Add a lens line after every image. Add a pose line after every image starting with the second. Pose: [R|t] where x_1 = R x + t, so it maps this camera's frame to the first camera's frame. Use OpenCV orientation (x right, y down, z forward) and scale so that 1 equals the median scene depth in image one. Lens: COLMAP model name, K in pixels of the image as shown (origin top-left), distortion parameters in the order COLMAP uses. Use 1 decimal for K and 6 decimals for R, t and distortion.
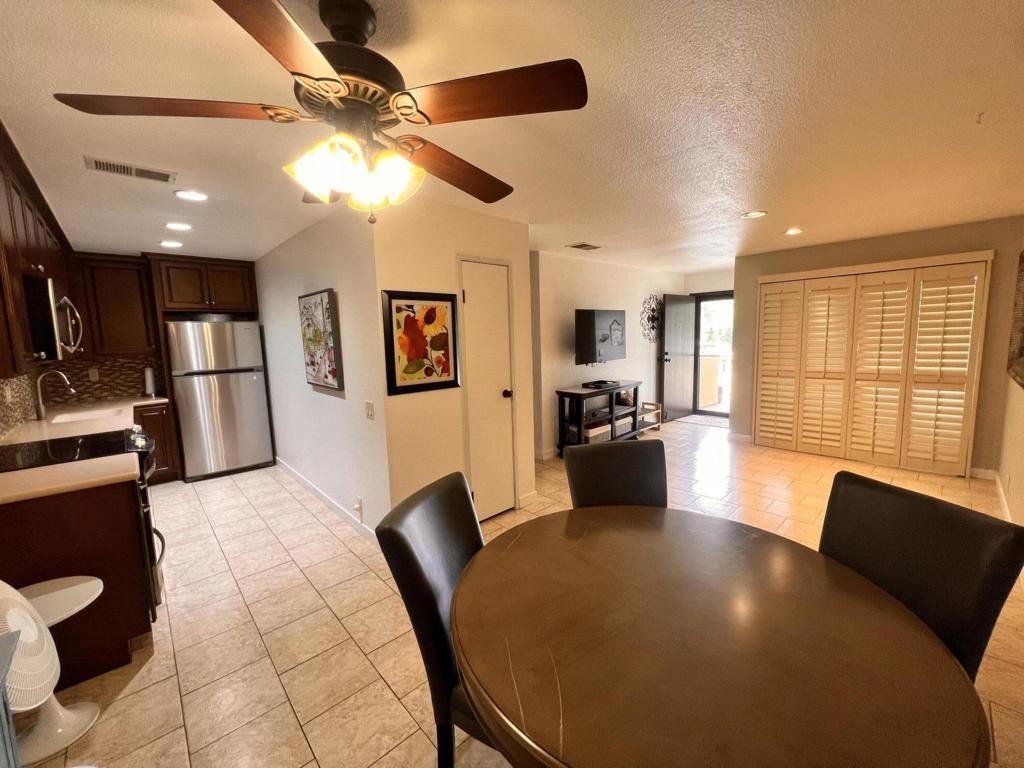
lens RADIAL K [[410.0, 0, 512.1], [0, 410.0, 383.6], [0, 0, 1]] dist [-0.002811, 0.000182]
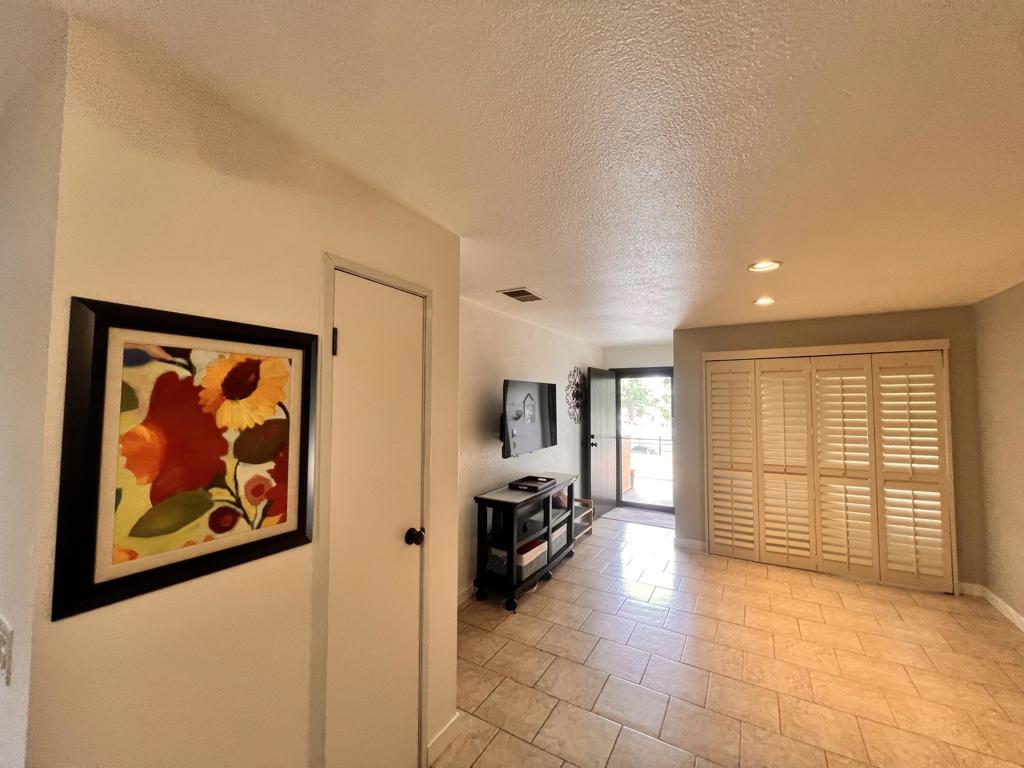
lens RADIAL K [[410.0, 0, 511.2], [0, 410.0, 383.3], [0, 0, 1]] dist [-0.002811, 0.000182]
pose [[0.958685, 0.045975, 0.280728, -0.041161], [0.001792, 0.985858, -0.167573, -0.066878], [-0.284462, 0.161153, 0.945045, 0.390944]]
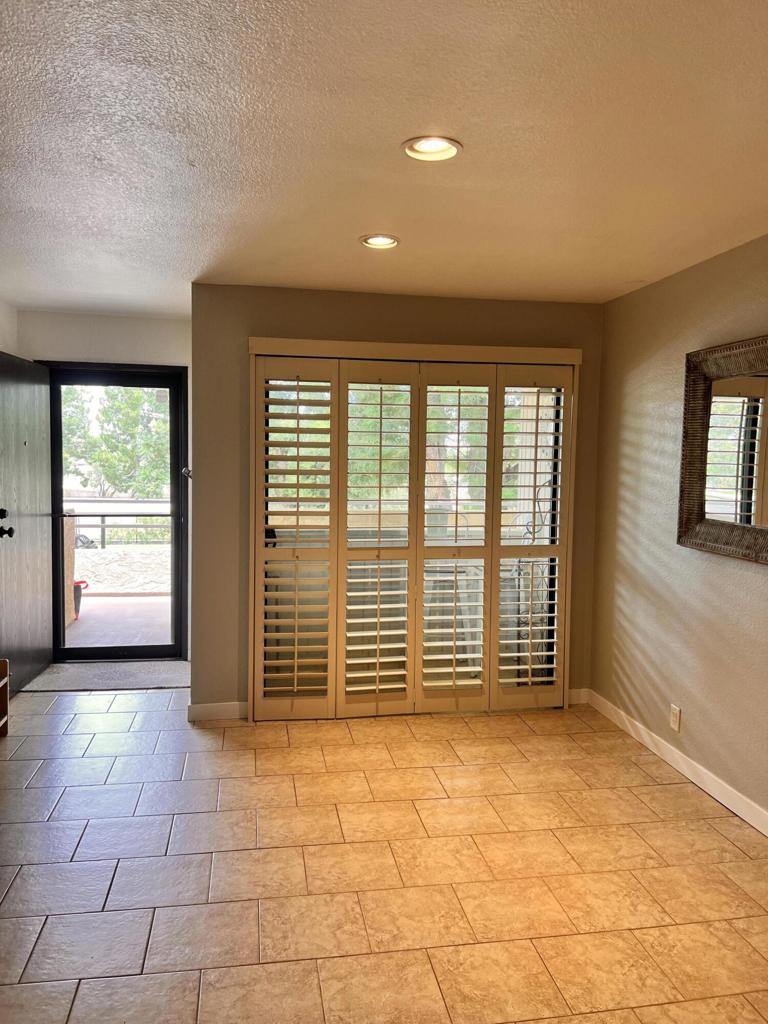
lens RADIAL K [[771.3, 0, 383.5], [0, 771.3, 512.5], [0, 0, 1]] dist [0.030820, -0.032199]
pose [[0.548826, -0.021147, 0.835669, -0.018090], [0.066944, 0.997581, -0.018721, -0.064910], [-0.833251, 0.066218, 0.548915, 0.572579]]
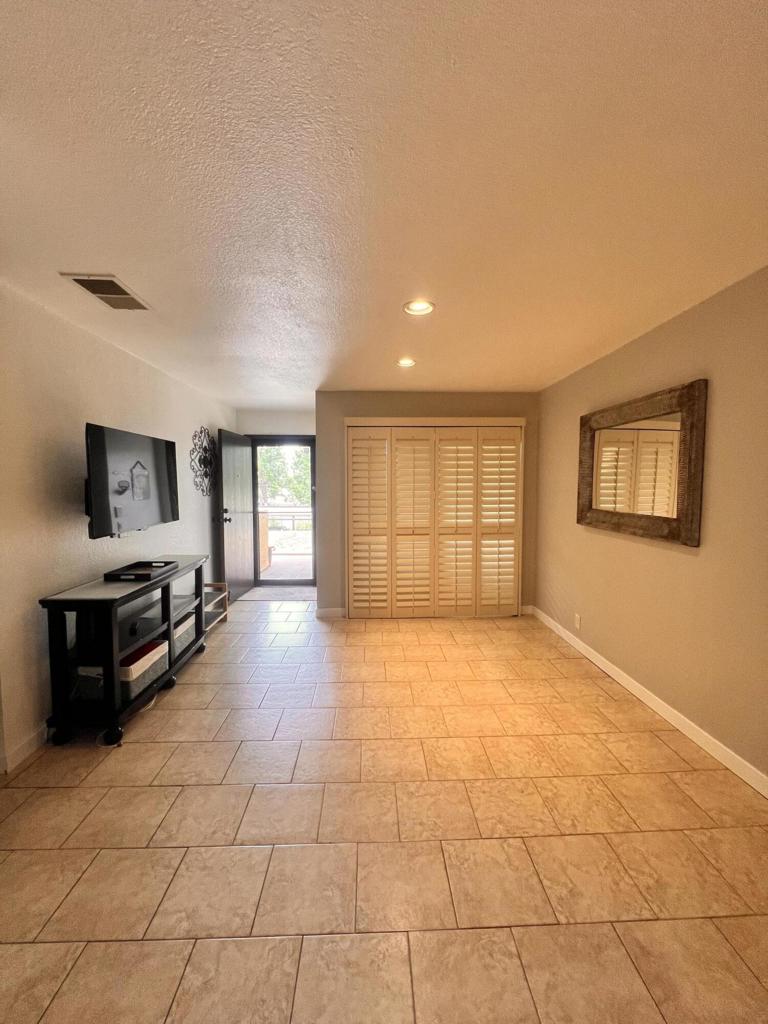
lens RADIAL K [[410.0, 0, 385.0], [0, 410.0, 511.1], [0, 0, 1]] dist [-0.002811, 0.000182]
pose [[0.655206, -0.019183, 0.755207, 0.024182], [0.070786, 0.996838, -0.036093, -0.044419], [-0.752127, 0.077106, 0.654492, 0.524839]]
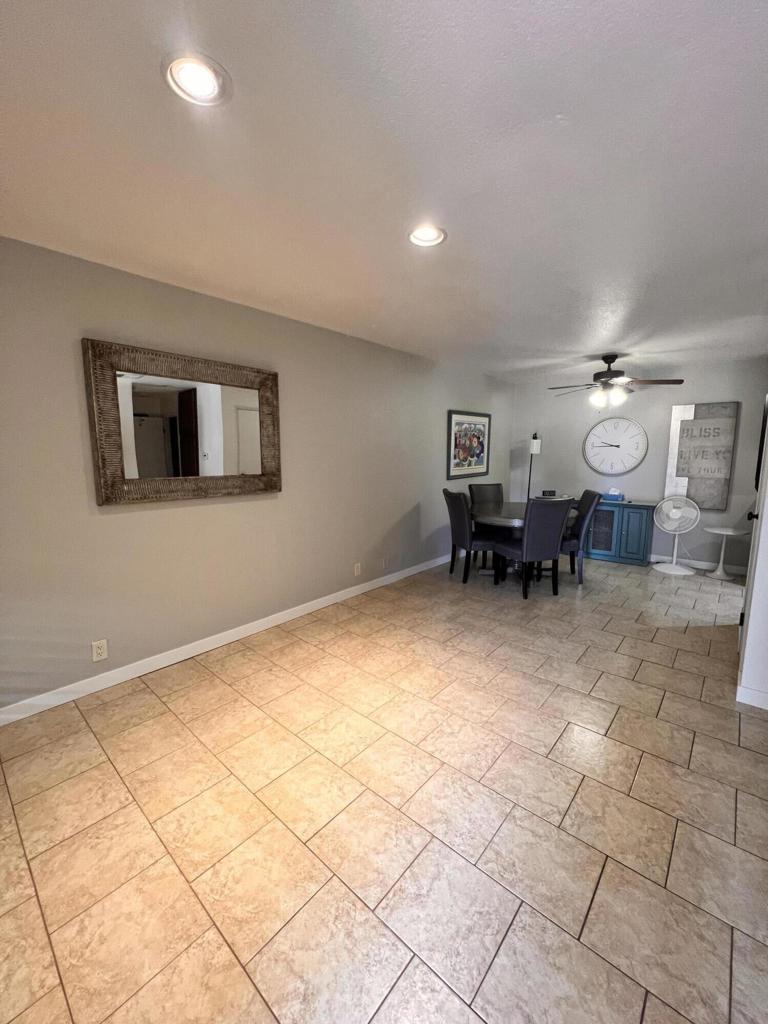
lens RADIAL K [[410.0, 0, 388.6], [0, 410.0, 511.4], [0, 0, 1]] dist [-0.002811, 0.000182]
pose [[-0.993908, 0.044334, -0.100903, 0.612078], [0.016780, 0.965723, 0.259031, -0.156143], [0.108928, 0.255760, -0.960584, 1.405362]]
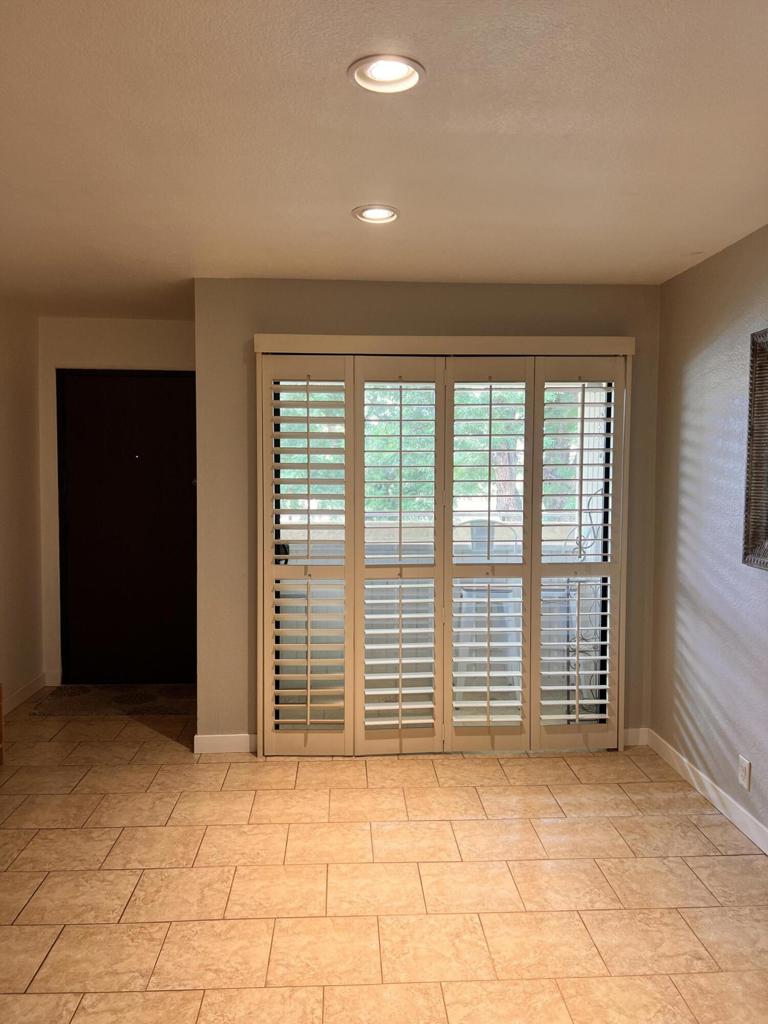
lens RADIAL K [[771.3, 0, 386.7], [0, 771.3, 513.7], [0, 0, 1]] dist [0.030820, -0.032199]
pose [[0.640495, -0.013102, 0.767850, 0.133910], [0.067337, 0.996962, -0.039157, -0.063990], [-0.765004, 0.076785, 0.639431, 0.565416]]
